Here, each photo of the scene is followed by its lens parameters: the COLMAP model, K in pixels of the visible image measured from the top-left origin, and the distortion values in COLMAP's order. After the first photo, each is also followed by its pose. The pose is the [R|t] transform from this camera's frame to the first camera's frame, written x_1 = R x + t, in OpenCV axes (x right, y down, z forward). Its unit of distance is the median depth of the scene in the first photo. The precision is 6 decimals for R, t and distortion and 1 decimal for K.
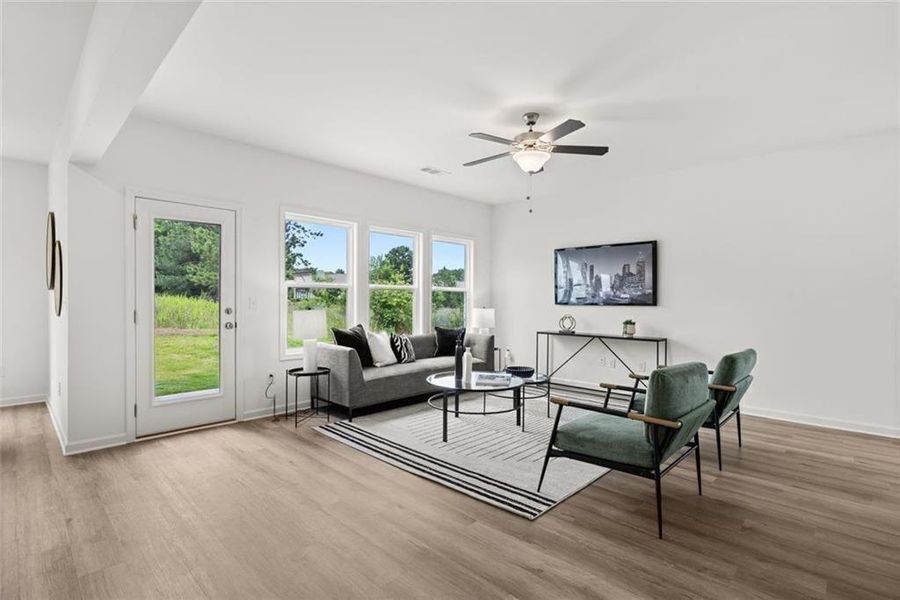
lens RADIAL K [[432.7, 0, 445.5], [0, 432.7, 300.3], [0, 0, 1]] dist [-0.005969, -0.000459]
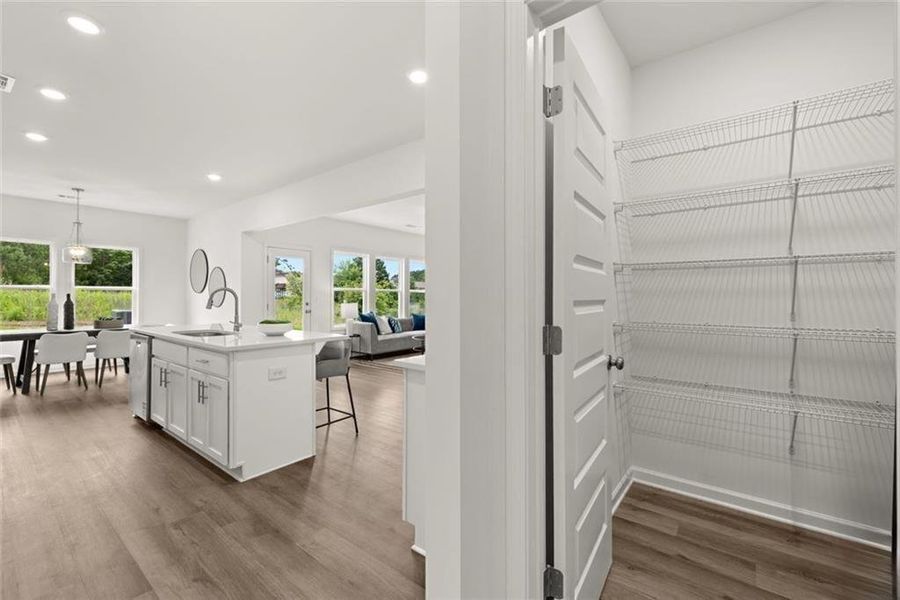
lens RADIAL K [[383.6, 0, 445.4], [0, 383.6, 293.4], [0, 0, 1]] dist [-0.000599, -0.000358]
pose [[0.994547, -0.002735, 0.104252, -0.058205], [0.004082, 0.999911, -0.012708, 0.002029], [-0.104208, 0.013064, 0.994470, -0.594960]]
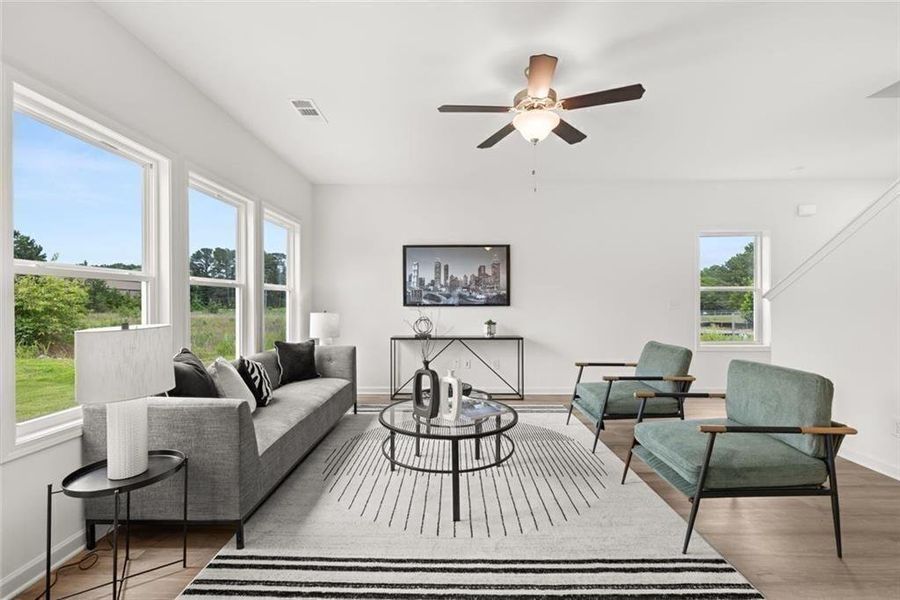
lens RADIAL K [[390.4, 0, 450.0], [0, 390.4, 300.0], [0, 0, 1]] dist [0.000734, -0.000067]
pose [[0.722247, -0.005307, 0.691615, -0.289828], [0.007734, 0.999970, -0.000404, -0.002503], [-0.691592, 0.005641, 0.722266, 0.410783]]
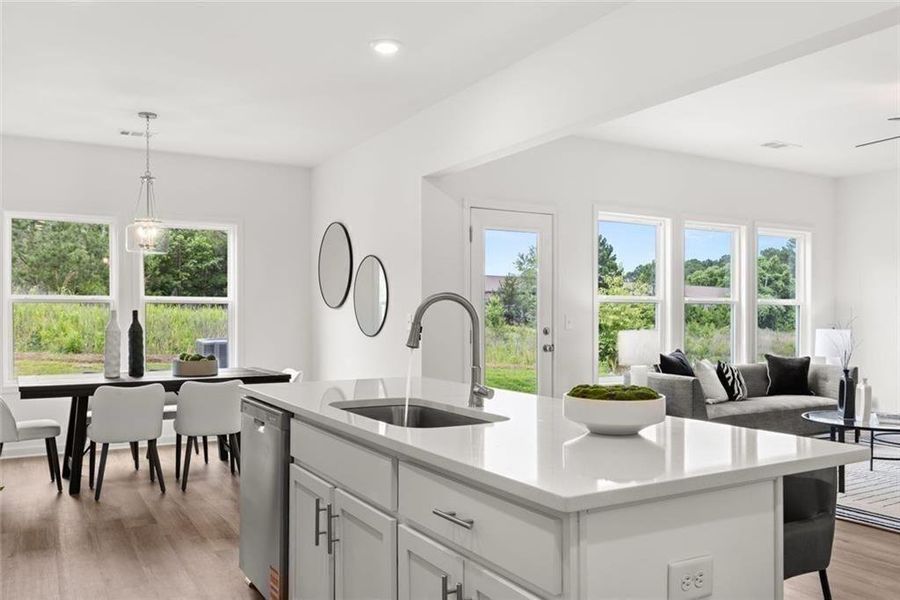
lens RADIAL K [[723.2, 0, 450.7], [0, 723.2, 314.1], [0, 0, 1]] dist [0.001258, 0.001344]
pose [[0.965332, -0.004717, -0.260983, -0.248020], [0.003394, 0.999979, -0.005519, -0.001540], [0.261004, 0.004442, 0.965328, -0.351807]]
